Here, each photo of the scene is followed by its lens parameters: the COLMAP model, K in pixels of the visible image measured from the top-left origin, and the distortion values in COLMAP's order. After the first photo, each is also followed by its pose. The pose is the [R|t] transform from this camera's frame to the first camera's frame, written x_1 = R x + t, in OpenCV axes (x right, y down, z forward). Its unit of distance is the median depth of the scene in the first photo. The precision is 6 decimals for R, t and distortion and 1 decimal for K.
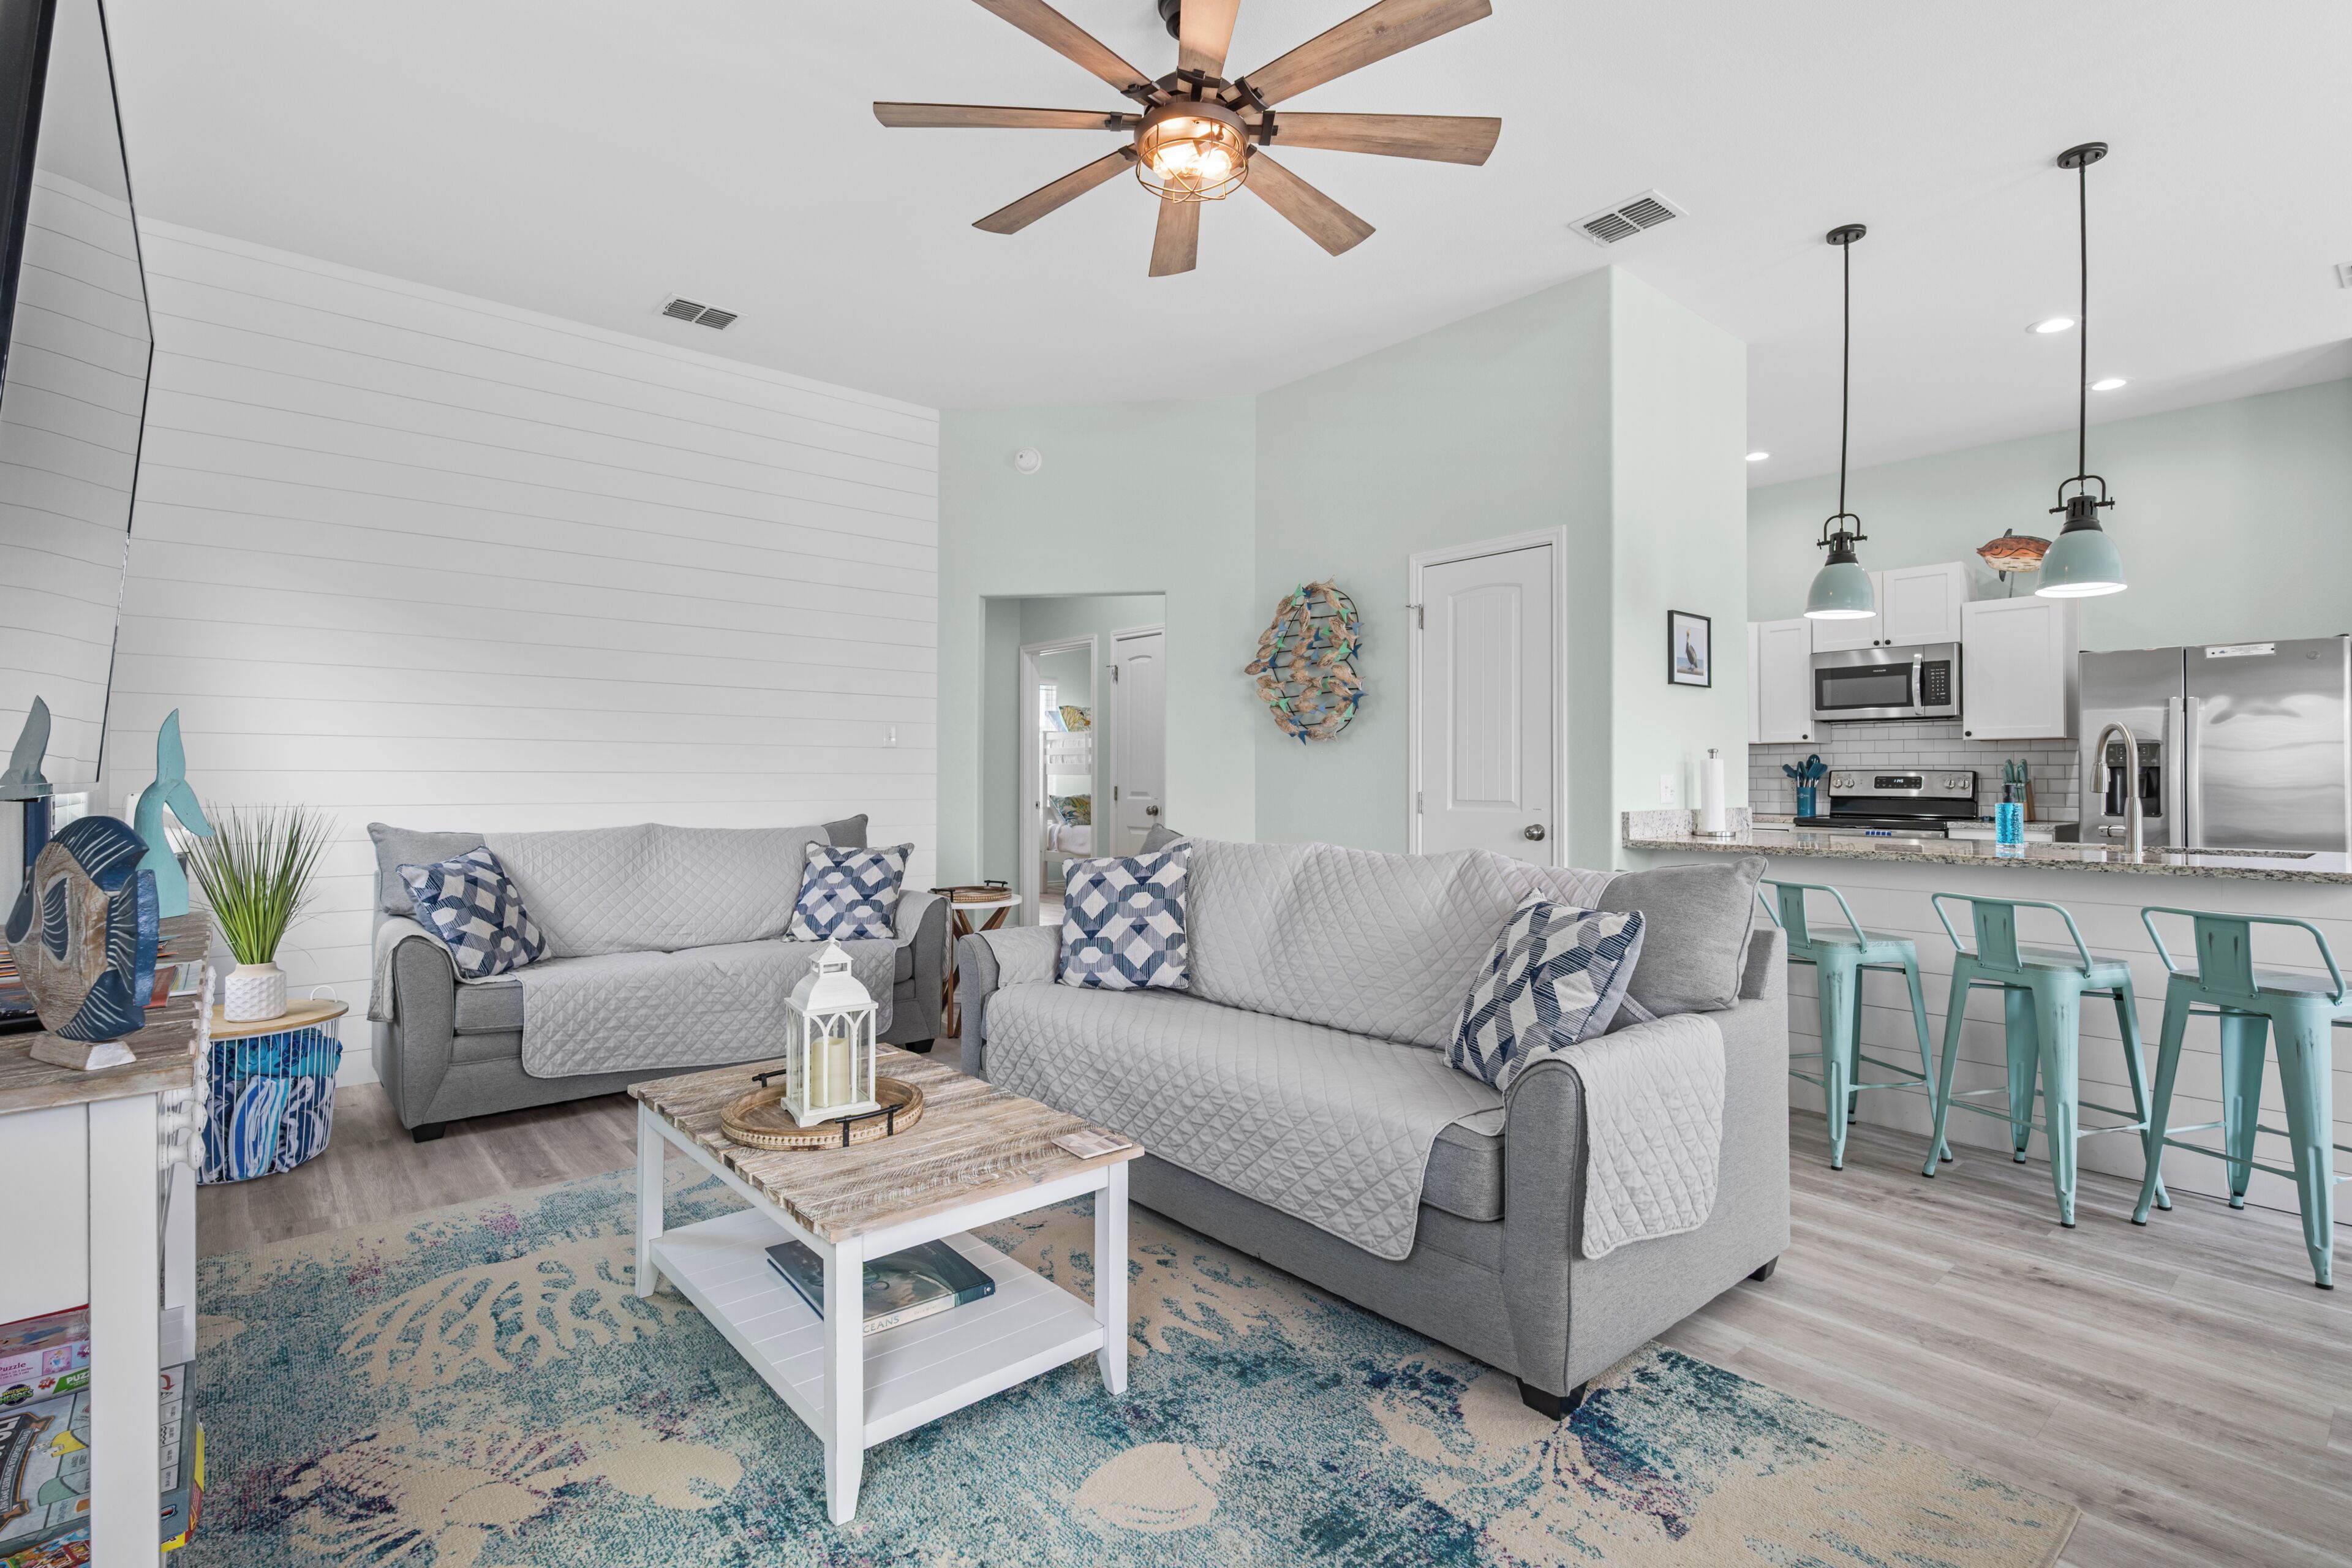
lens RADIAL K [[1105.9, 0, 1178.2], [0, 1105.9, 765.7], [0, 0, 1]] dist [-0.000371, -0.000285]
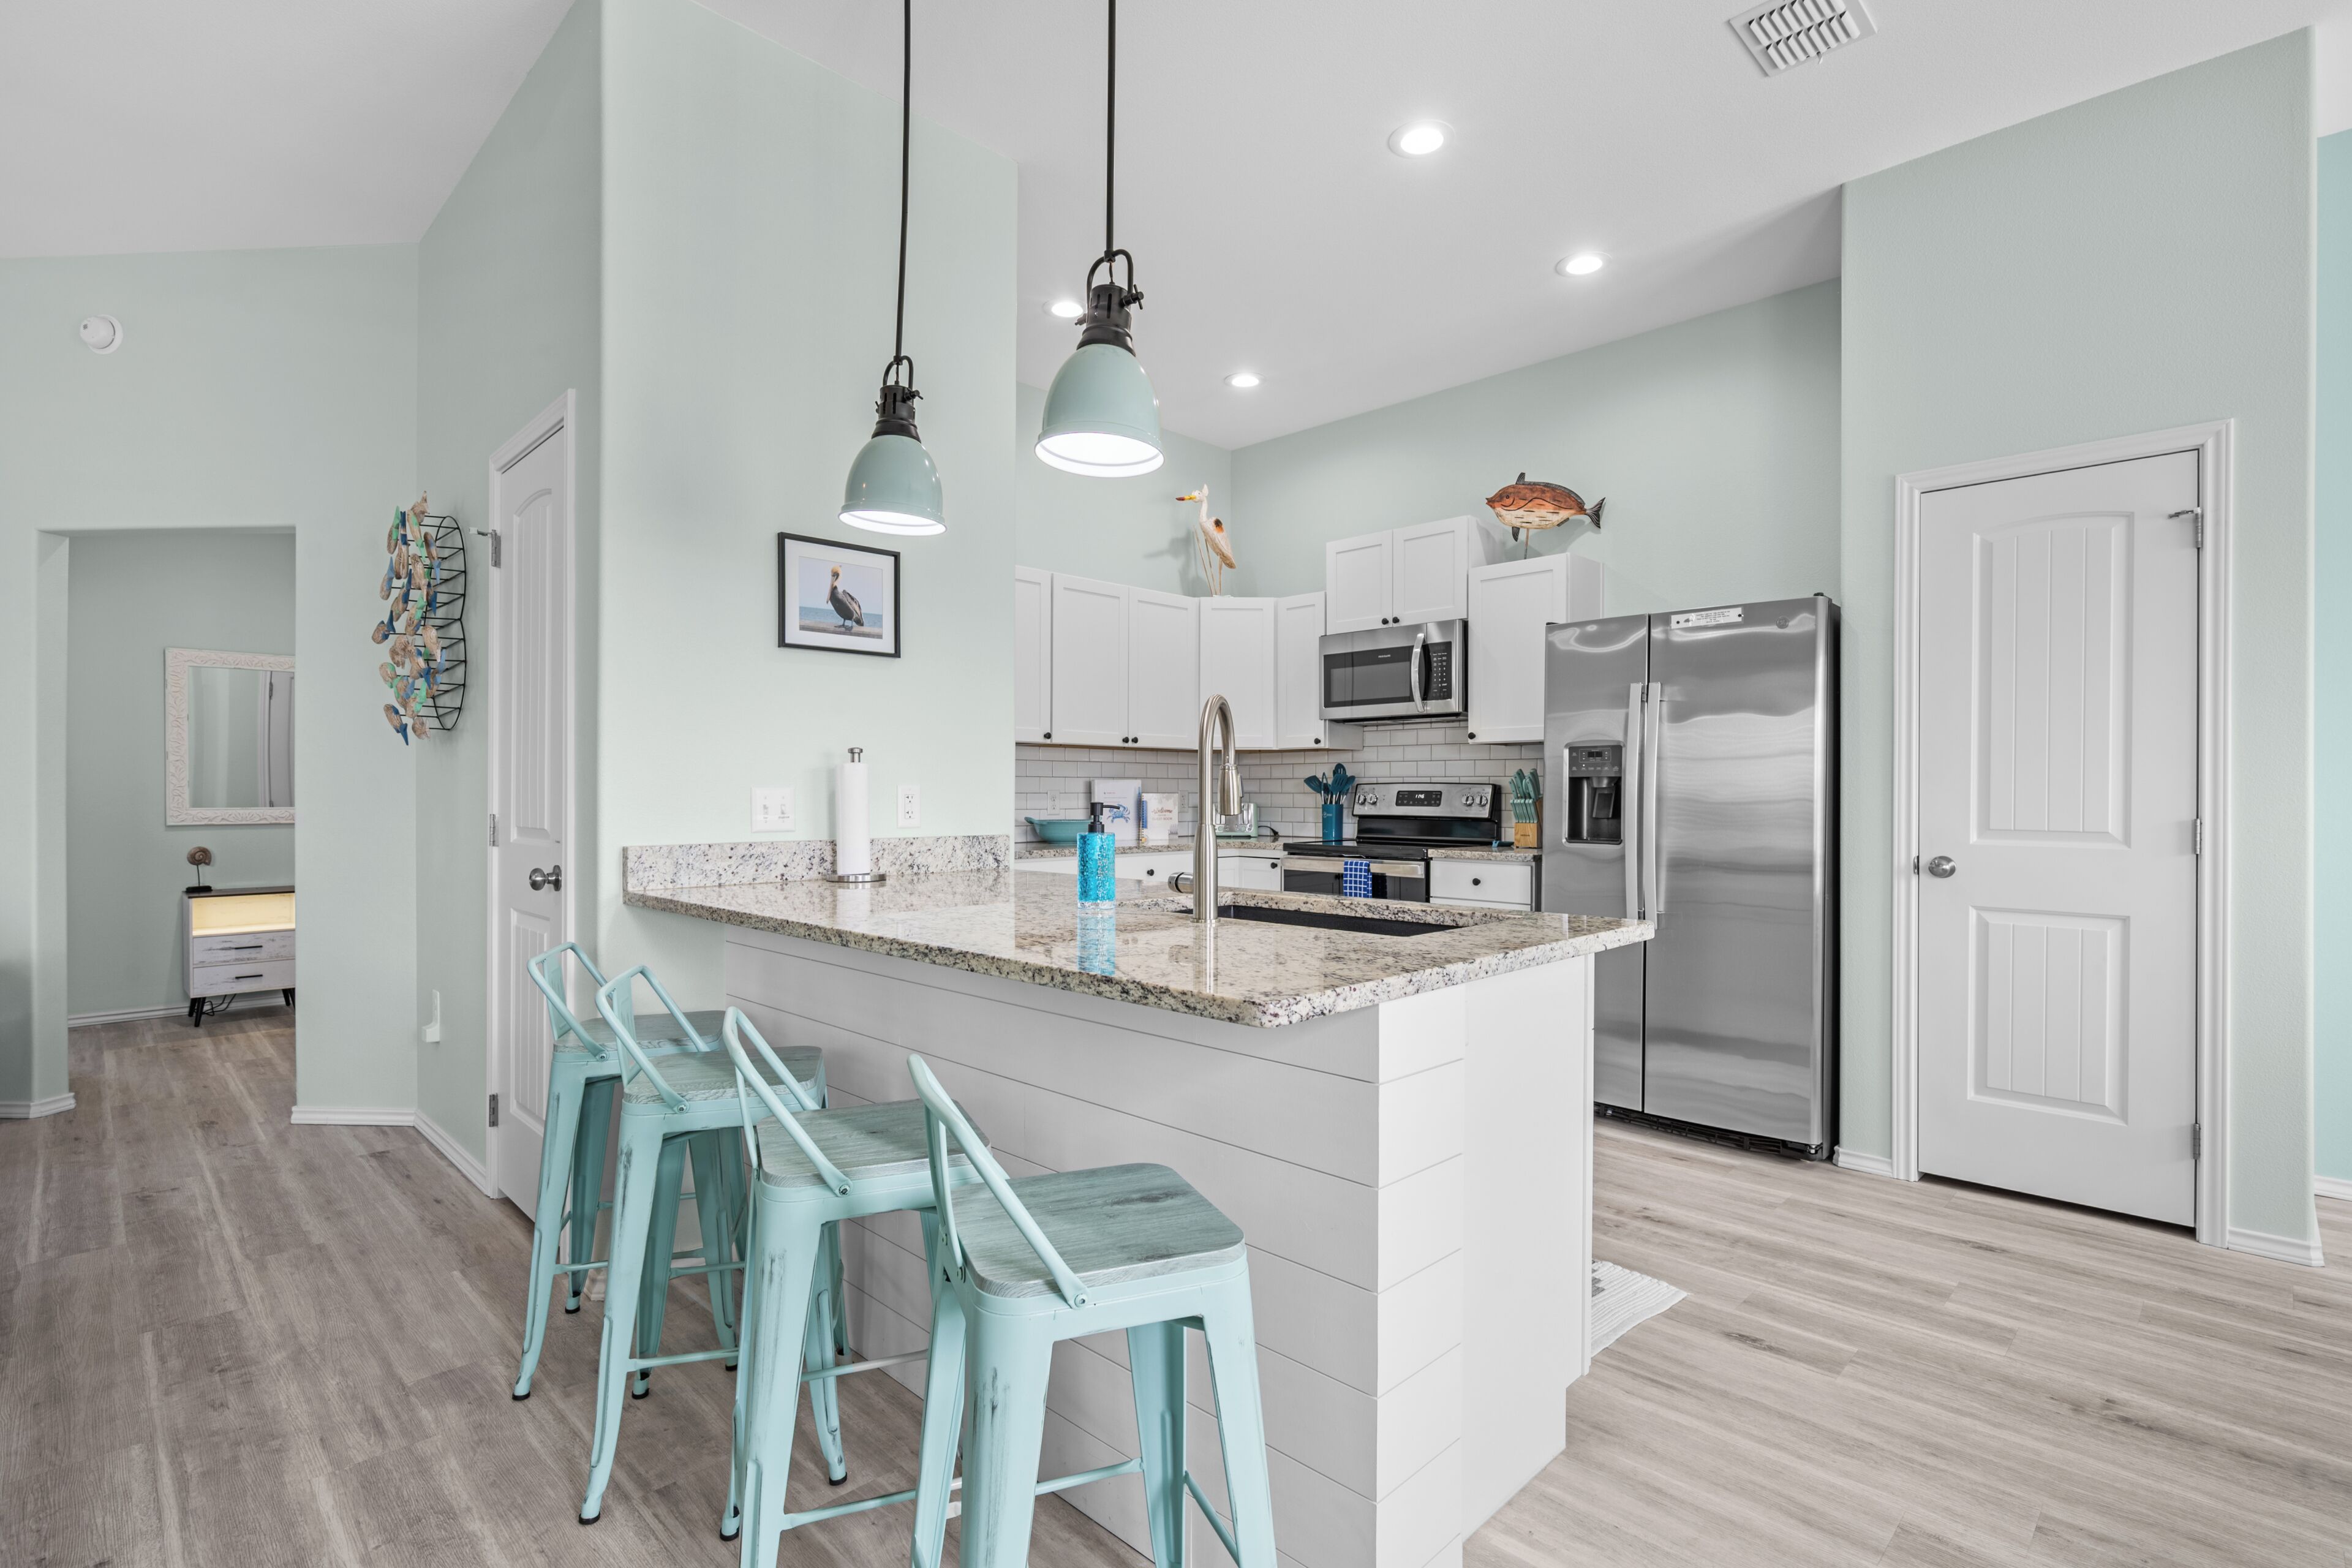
lens RADIAL K [[1105.9, 0, 1172.4], [0, 1105.9, 800.1], [0, 0, 1]] dist [-0.000371, -0.000285]
pose [[0.997149, -0.000470, 0.075454, 0.435849], [-0.000726, 0.999874, 0.015834, 0.004054], [-0.075452, -0.015844, 0.997024, 0.232697]]
